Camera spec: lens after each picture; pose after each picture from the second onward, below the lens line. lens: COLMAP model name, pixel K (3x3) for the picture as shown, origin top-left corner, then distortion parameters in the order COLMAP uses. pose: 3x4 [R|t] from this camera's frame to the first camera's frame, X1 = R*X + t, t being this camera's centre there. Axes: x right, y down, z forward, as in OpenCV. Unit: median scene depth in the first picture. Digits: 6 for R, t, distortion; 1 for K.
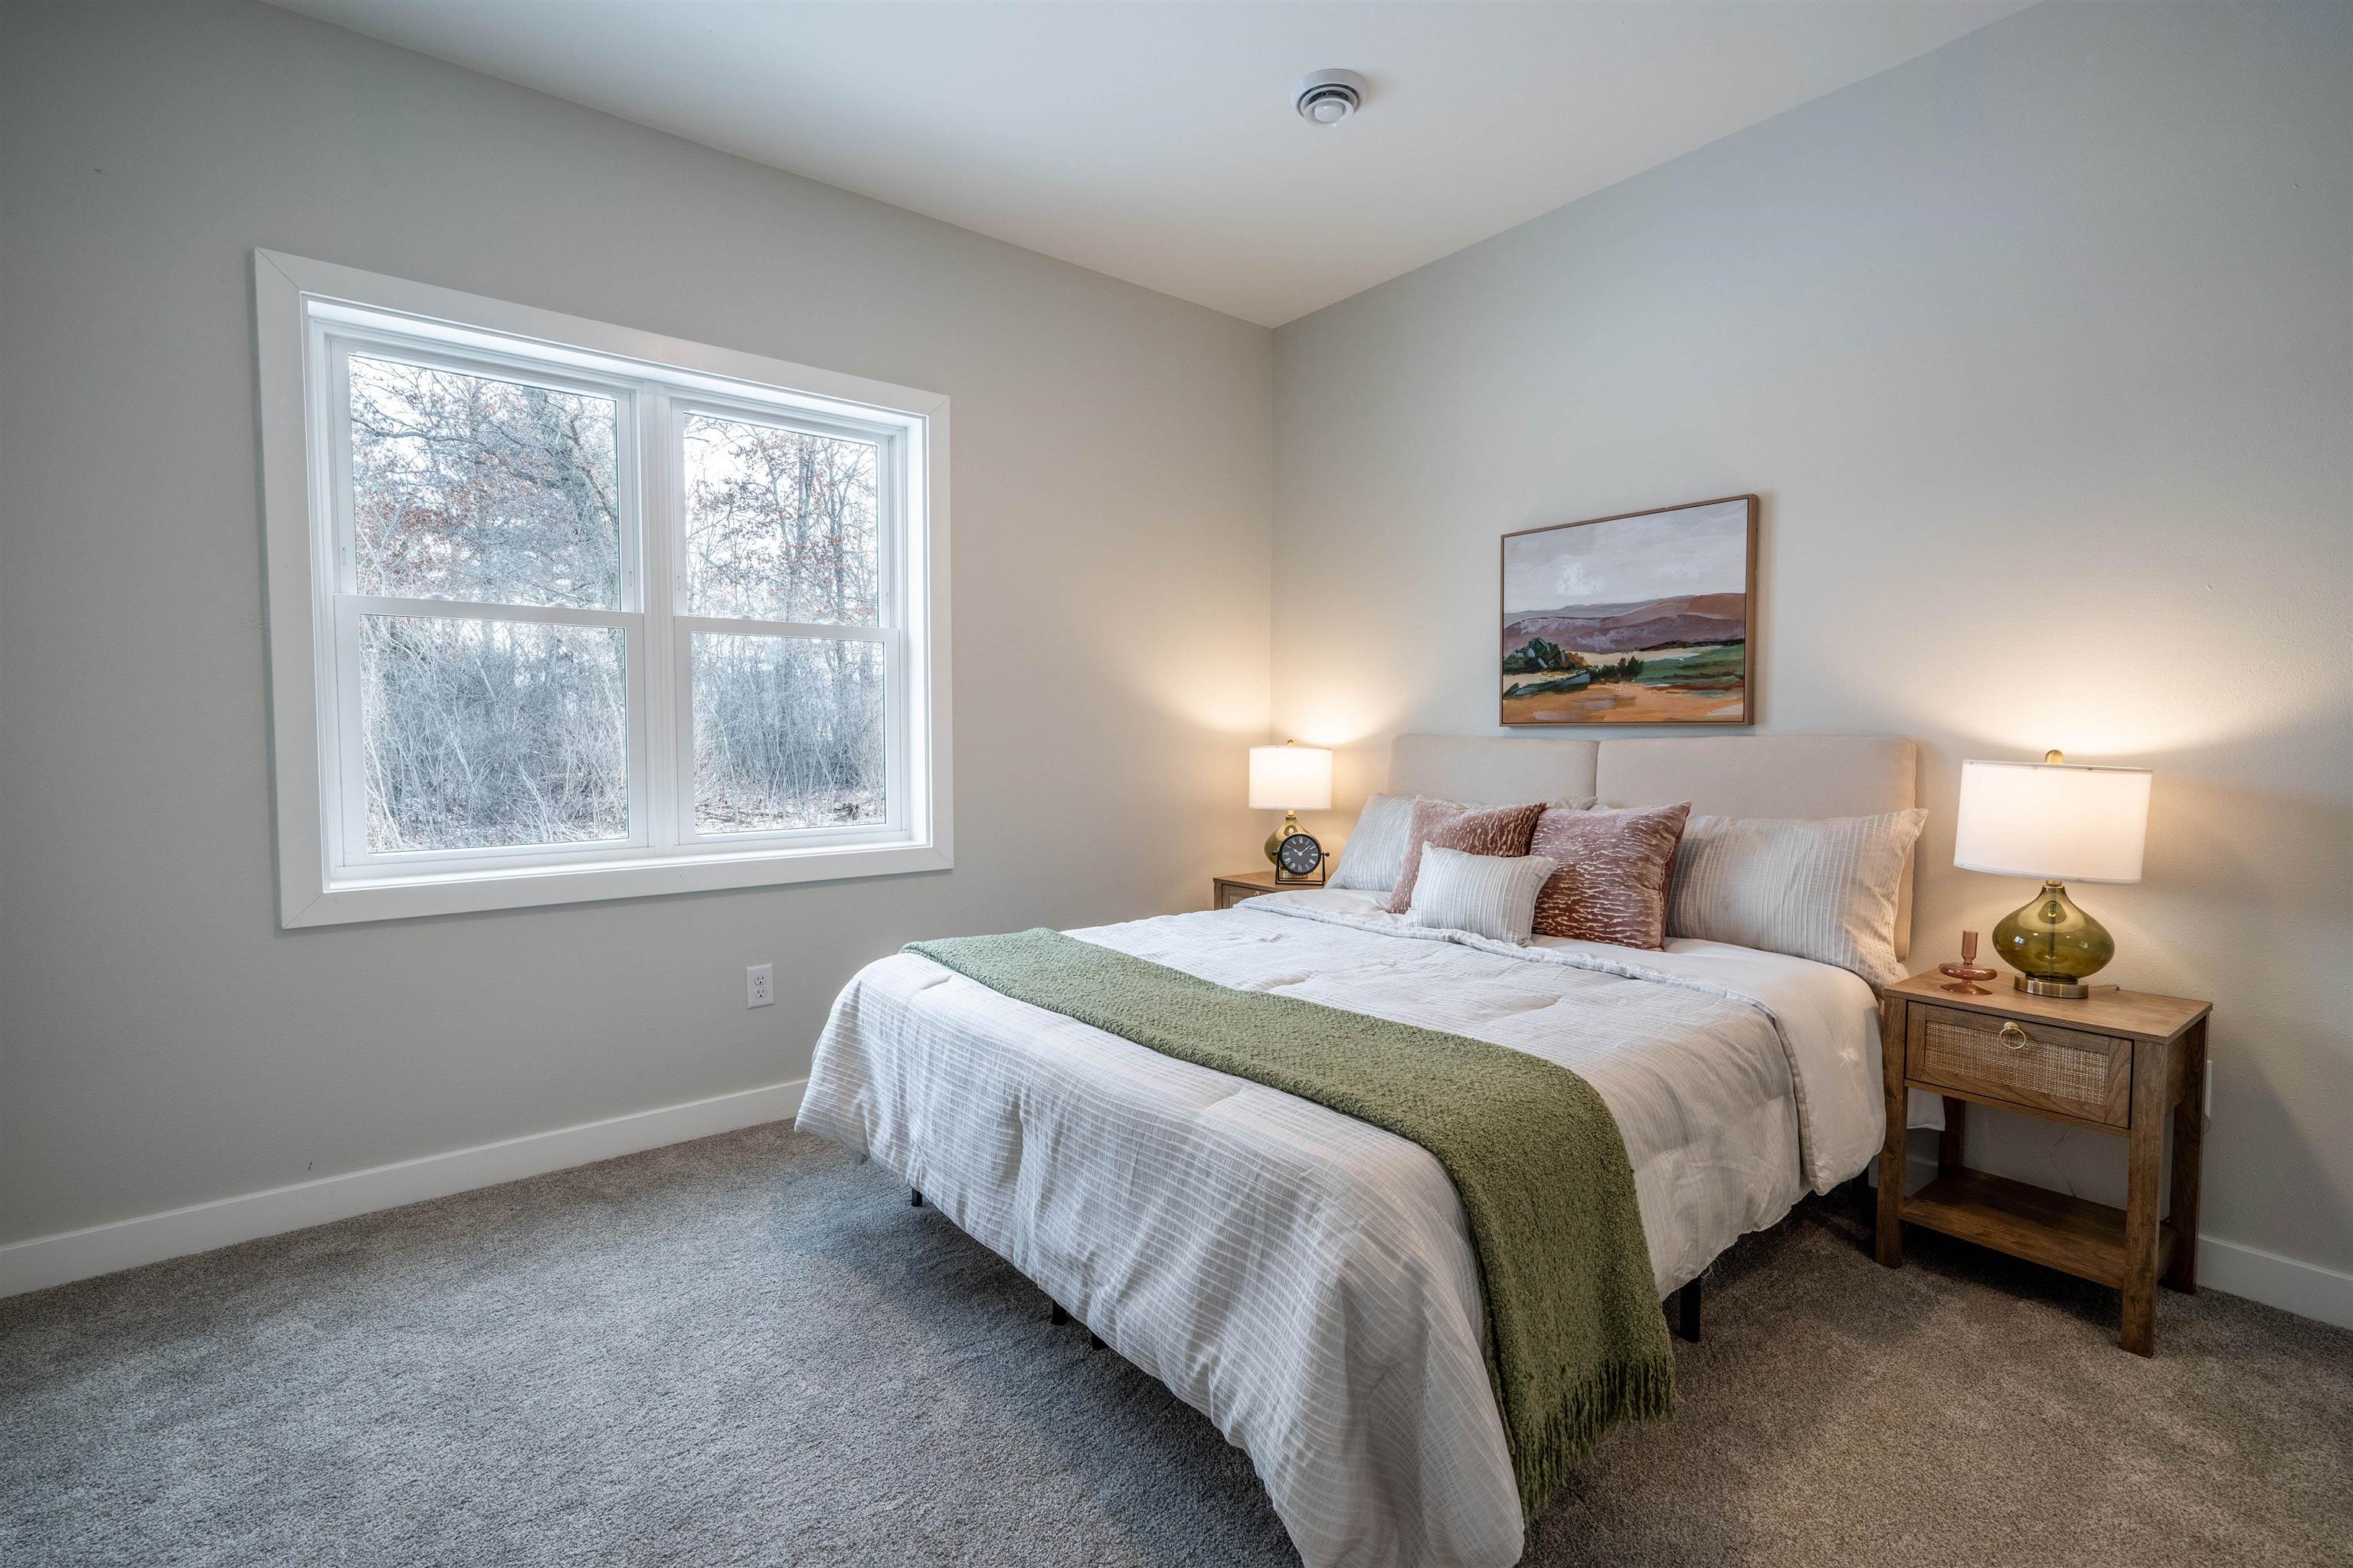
lens RADIAL K [[1062.7, 0, 1173.2], [0, 1062.7, 804.0], [0, 0, 1]] dist [-0.005221, 0.000979]
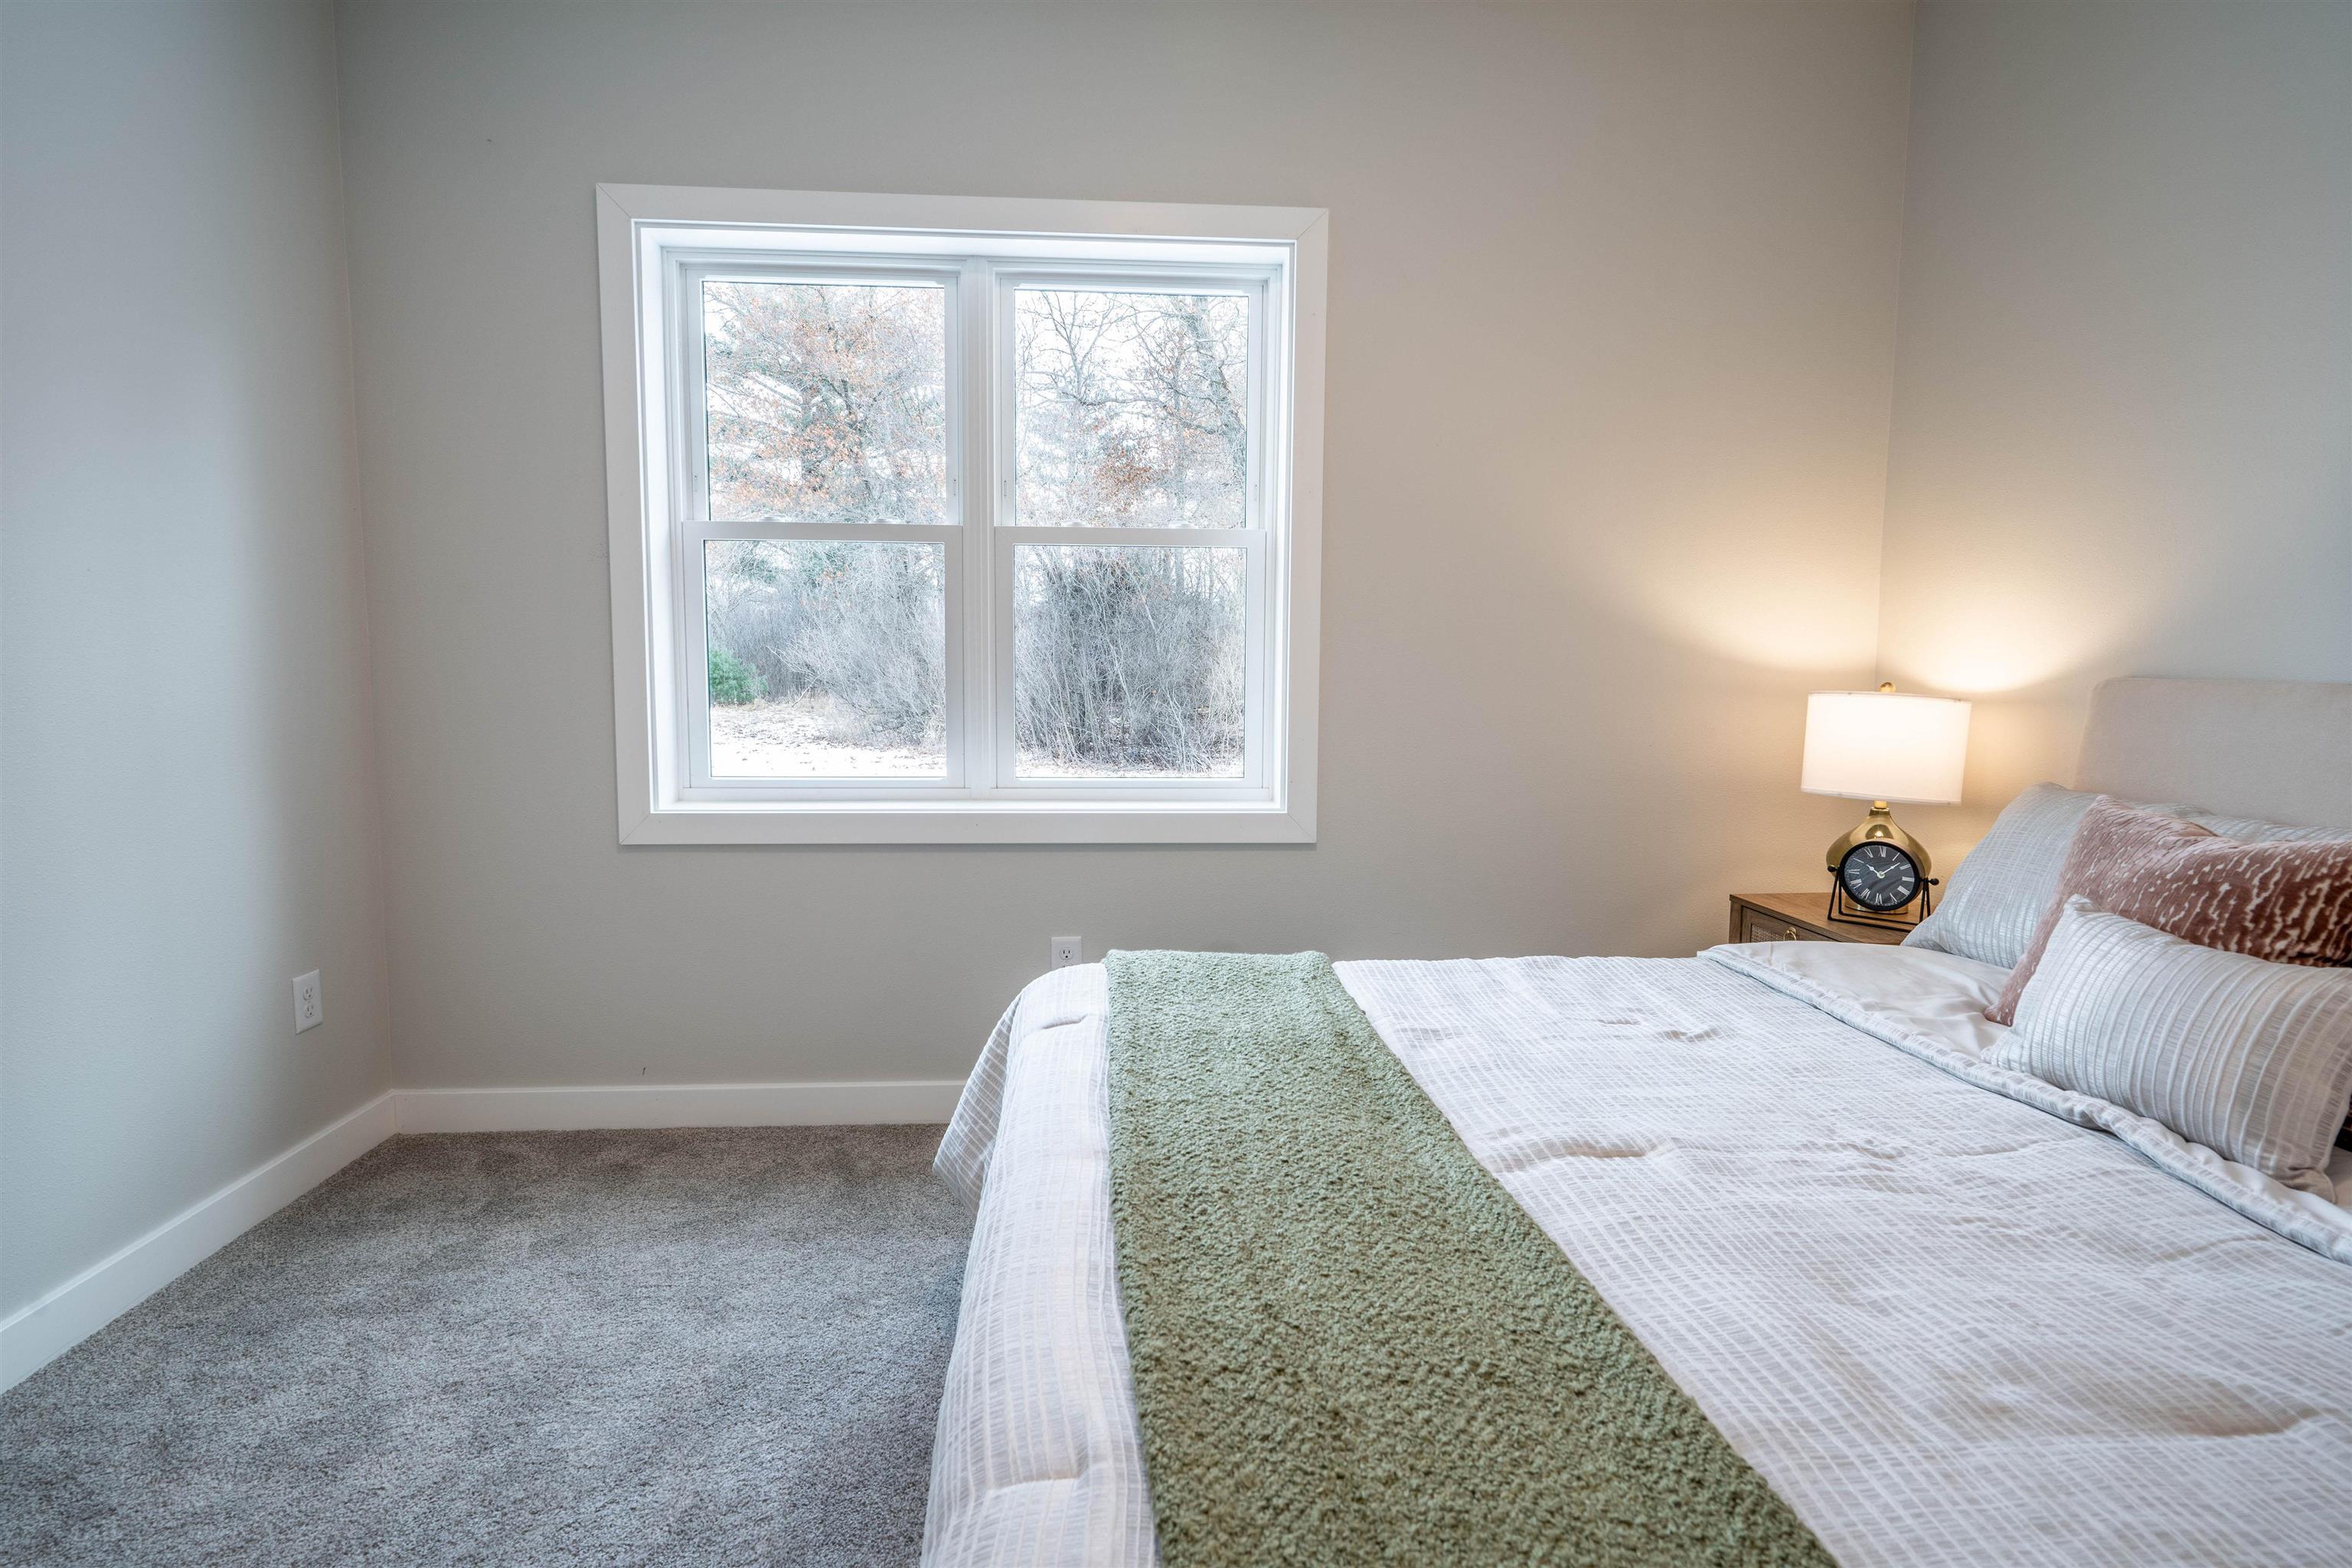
lens RADIAL K [[1062.2, 0, 1232.3], [0, 1062.2, 764.7], [0, 0, 1]] dist [-0.005221, 0.000979]
pose [[0.818212, 0.063029, -0.571451, 0.195798], [-0.049085, 0.998001, 0.039795, -0.025108], [0.572817, -0.004511, 0.819671, 0.381600]]
